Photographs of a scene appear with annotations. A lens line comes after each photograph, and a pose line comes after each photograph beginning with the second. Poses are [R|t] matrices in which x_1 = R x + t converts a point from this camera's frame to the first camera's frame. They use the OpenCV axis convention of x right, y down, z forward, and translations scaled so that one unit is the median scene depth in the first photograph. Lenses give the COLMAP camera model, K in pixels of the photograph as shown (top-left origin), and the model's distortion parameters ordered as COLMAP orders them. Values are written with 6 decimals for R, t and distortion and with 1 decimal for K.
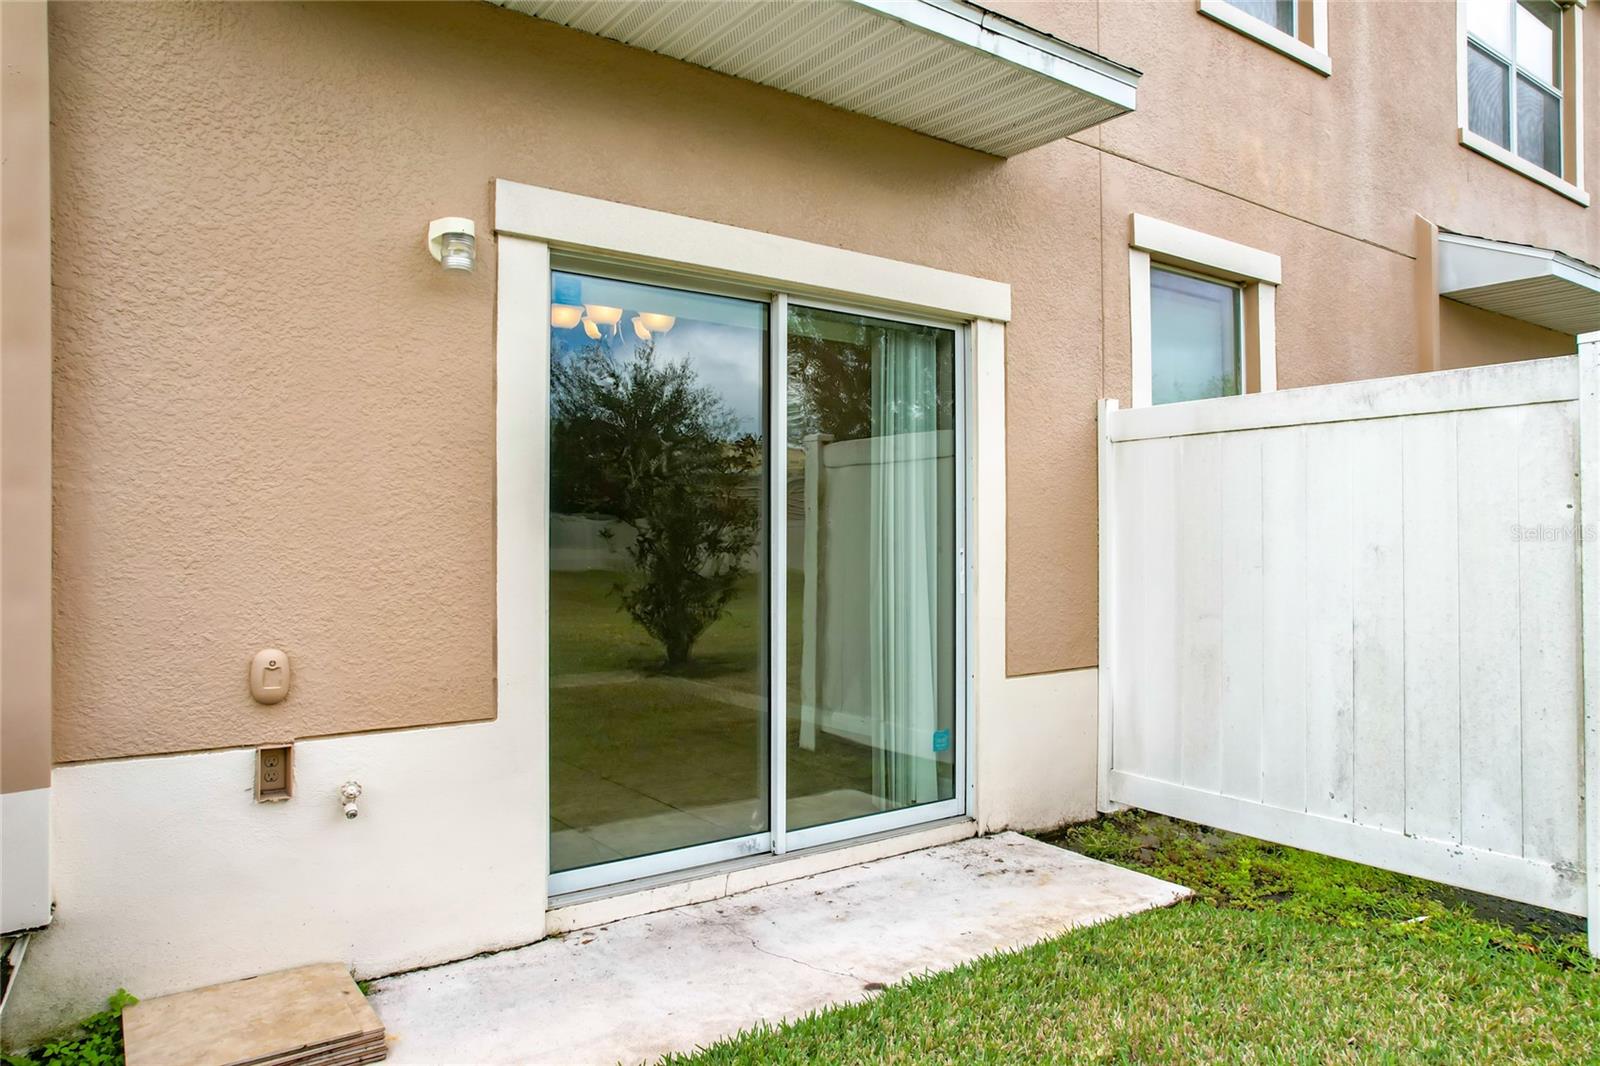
lens RADIAL K [[1066.6, 0, 821.9], [0, 1066.6, 524.7], [0, 0, 1]] dist [-0.075481, 0.077205]
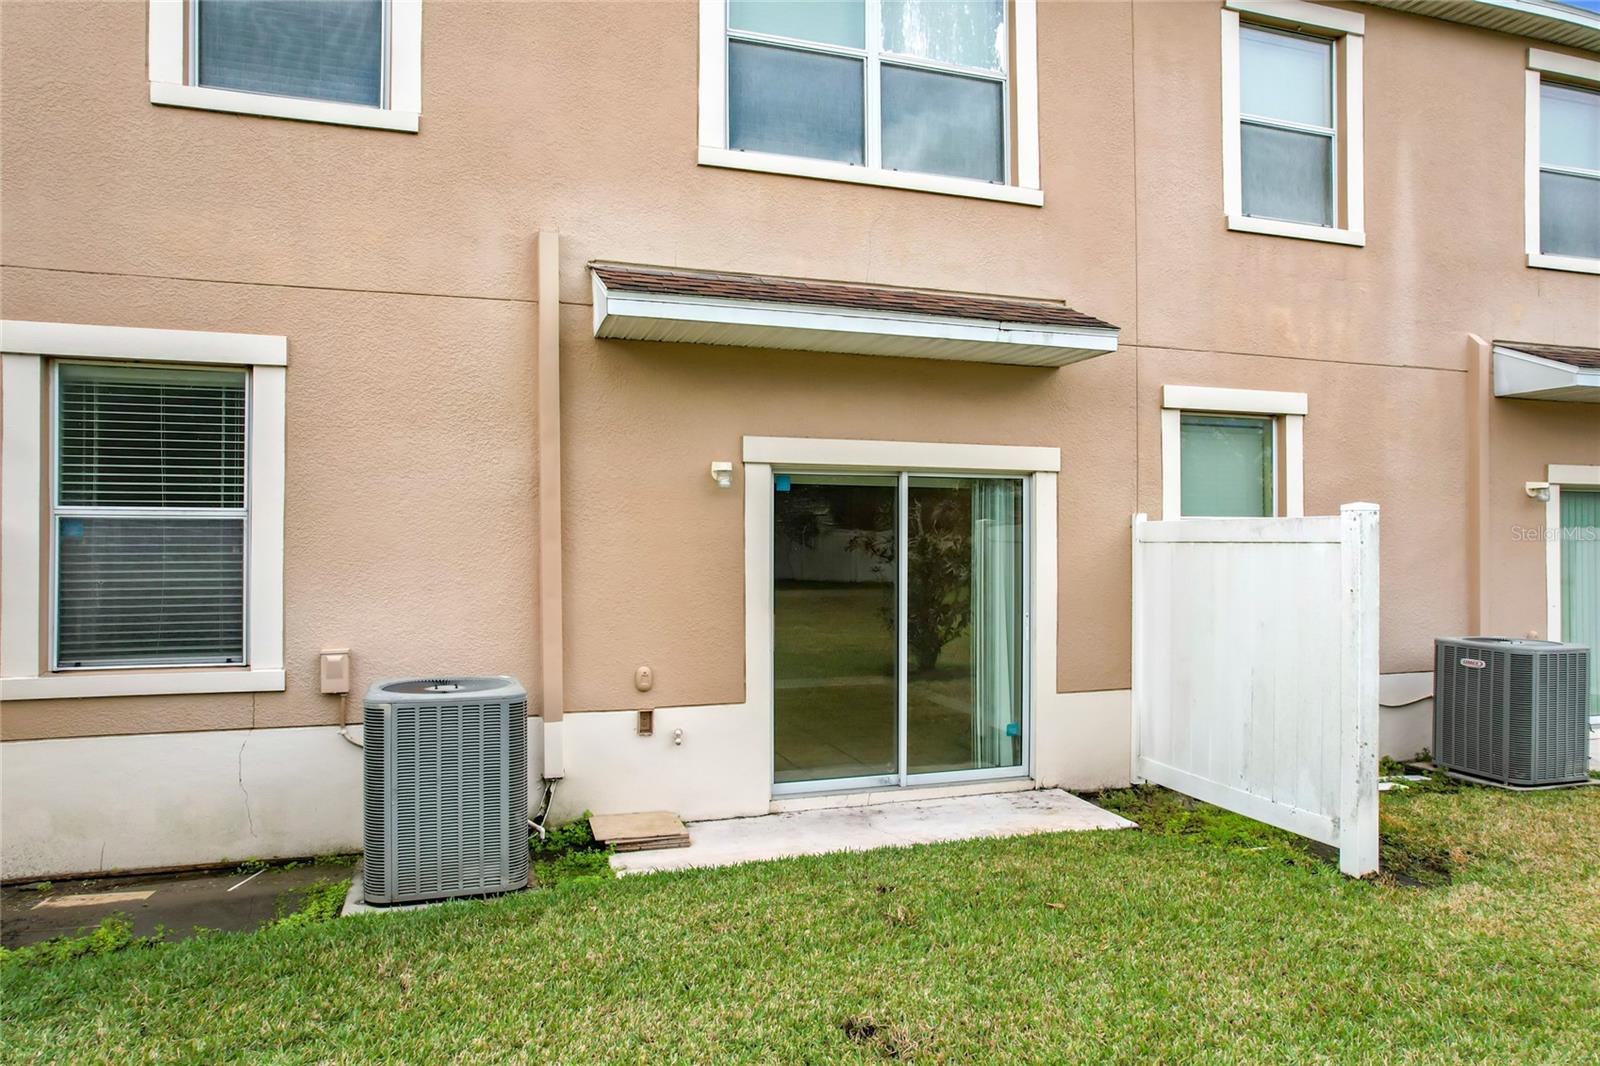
lens RADIAL K [[1017.9, 0, 800.0], [0, 1017.9, 533.0], [0, 0, 1]] dist [-0.066205, 0.066756]
pose [[0.947884, -0.004063, -0.318589, 0.301672], [0.004672, 0.999988, 0.001149, -0.104872], [0.318581, -0.002578, 0.947892, -0.592840]]
